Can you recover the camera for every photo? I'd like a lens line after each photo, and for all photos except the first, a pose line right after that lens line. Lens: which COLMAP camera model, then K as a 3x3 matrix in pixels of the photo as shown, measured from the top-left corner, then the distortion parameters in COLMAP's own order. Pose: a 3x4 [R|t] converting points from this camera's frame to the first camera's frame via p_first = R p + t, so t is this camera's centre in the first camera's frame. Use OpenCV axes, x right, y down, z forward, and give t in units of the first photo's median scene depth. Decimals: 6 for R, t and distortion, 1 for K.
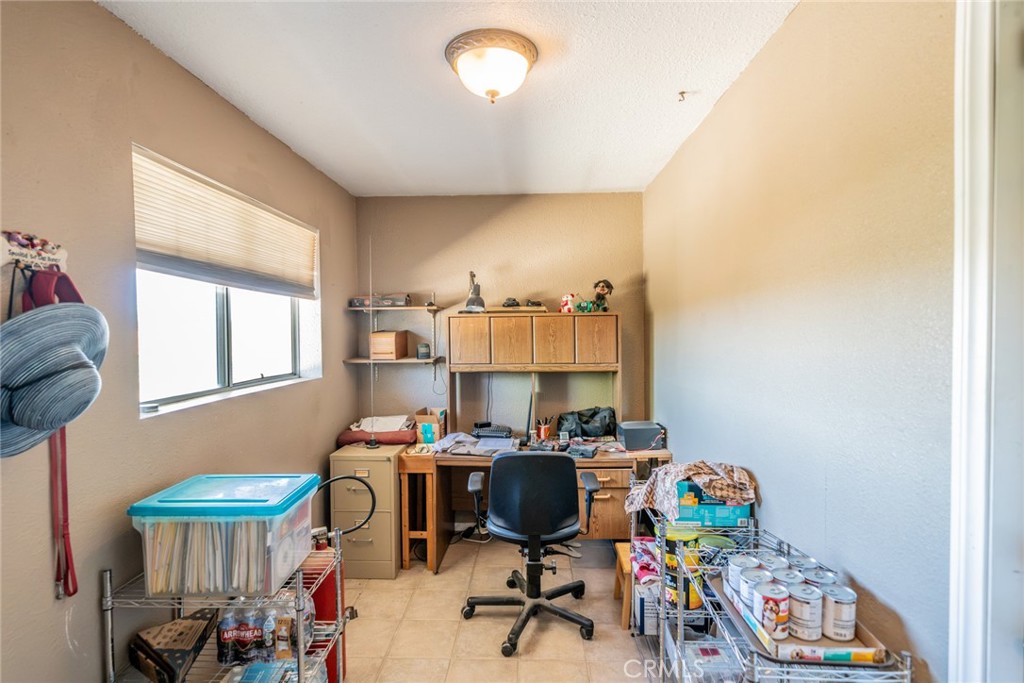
lens RADIAL K [[518.2, 0, 511.9], [0, 518.2, 343.1], [0, 0, 1]] dist [0.003422, 0.000062]
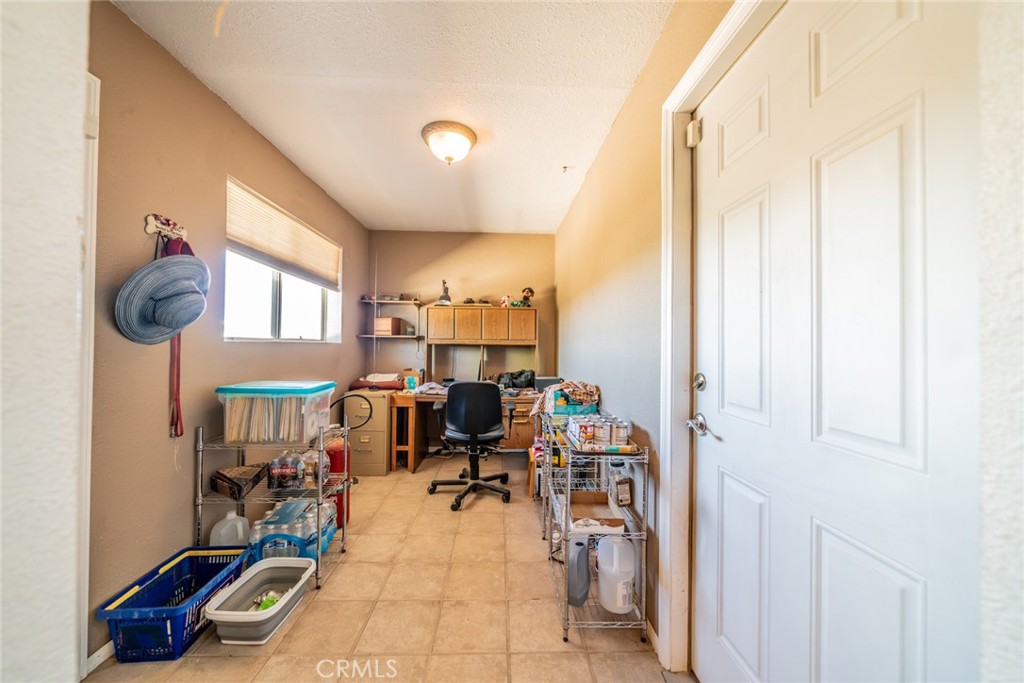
lens RADIAL K [[368.7, 0, 510.3], [0, 368.7, 339.4], [0, 0, 1]] dist [-0.001140, -0.000057]
pose [[0.997174, 0.022266, 0.071748, 0.072352], [-0.019470, 0.999032, -0.039445, 0.126357], [-0.072557, 0.037937, 0.996642, -0.162776]]
